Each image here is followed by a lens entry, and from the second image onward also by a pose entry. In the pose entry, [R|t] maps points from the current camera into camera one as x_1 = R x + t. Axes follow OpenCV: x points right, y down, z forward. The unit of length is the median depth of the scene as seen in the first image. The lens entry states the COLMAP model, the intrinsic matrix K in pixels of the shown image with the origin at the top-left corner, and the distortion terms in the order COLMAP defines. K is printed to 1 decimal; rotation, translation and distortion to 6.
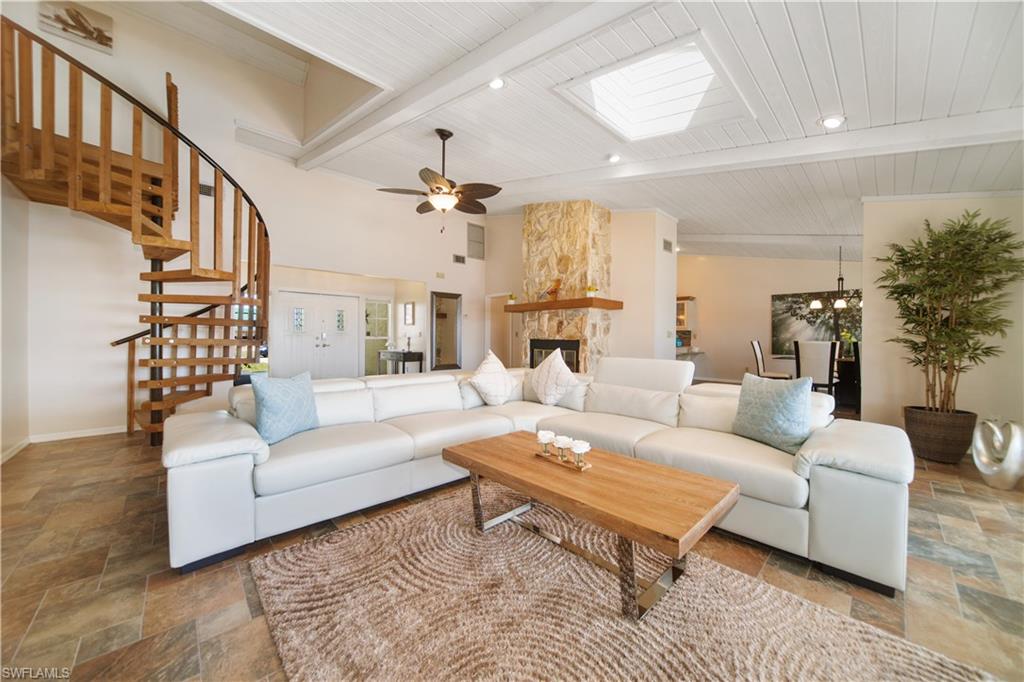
lens RADIAL K [[362.2, 0, 510.2], [0, 362.2, 341.0], [0, 0, 1]] dist [-0.017409, 0.000342]
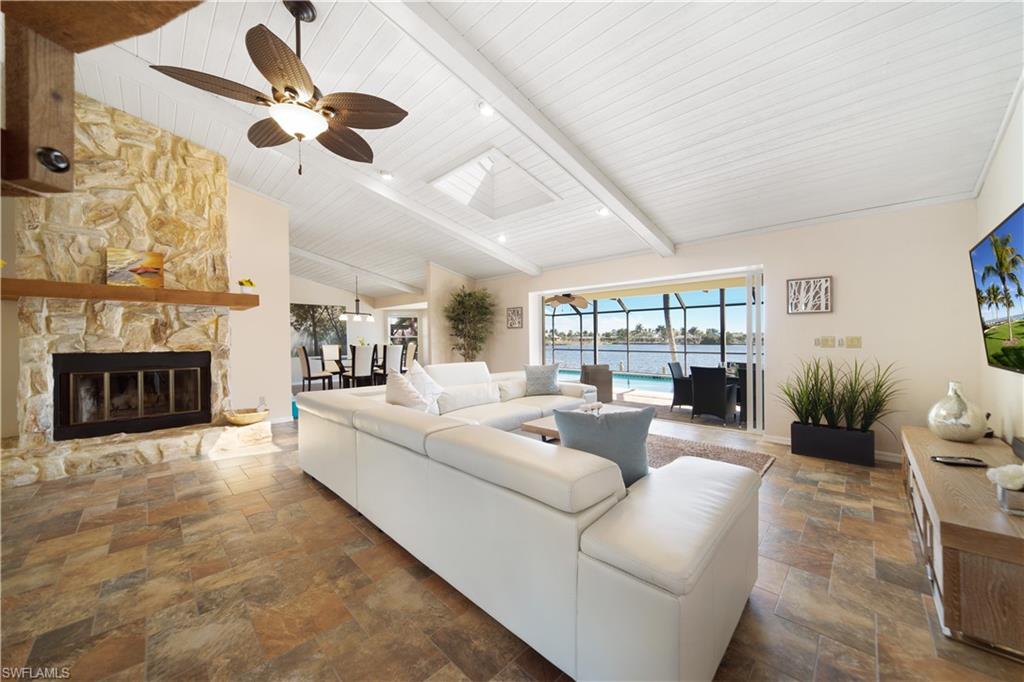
lens RADIAL K [[362.2, 0, 510.7], [0, 362.2, 337.4], [0, 0, 1]] dist [-0.017409, 0.000342]
pose [[-0.035480, -0.000524, 0.999370, -0.488930], [0.012431, 0.999922, 0.000965, -0.022077], [-0.999293, 0.012458, -0.035471, 0.432840]]
